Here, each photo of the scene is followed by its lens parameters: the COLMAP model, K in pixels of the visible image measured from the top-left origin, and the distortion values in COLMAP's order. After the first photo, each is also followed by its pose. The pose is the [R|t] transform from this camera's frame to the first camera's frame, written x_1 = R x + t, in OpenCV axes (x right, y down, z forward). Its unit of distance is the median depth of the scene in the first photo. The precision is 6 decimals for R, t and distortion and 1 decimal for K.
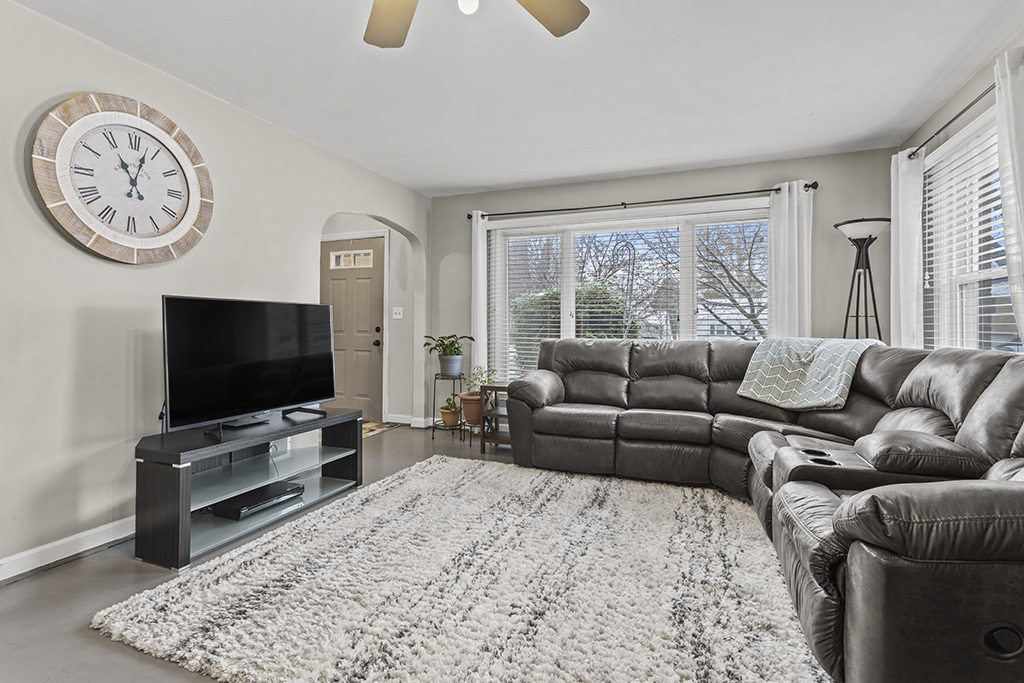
lens RADIAL K [[482.2, 0, 506.7], [0, 482.2, 326.1], [0, 0, 1]] dist [-0.002765, -0.000303]
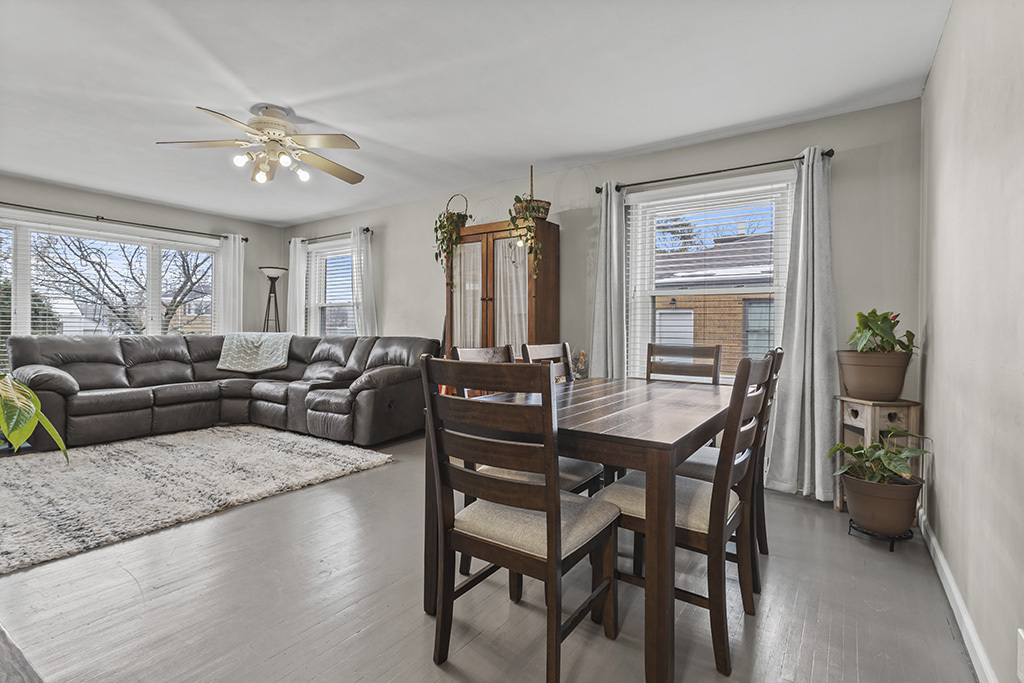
lens RADIAL K [[482.2, 0, 506.7], [0, 482.2, 326.1], [0, 0, 1]] dist [-0.002765, -0.000303]
pose [[0.227569, 0.004515, 0.973751, -0.816441], [-0.013632, 0.999906, -0.001450, -0.006806], [-0.973666, -0.012944, 0.227609, -0.265357]]
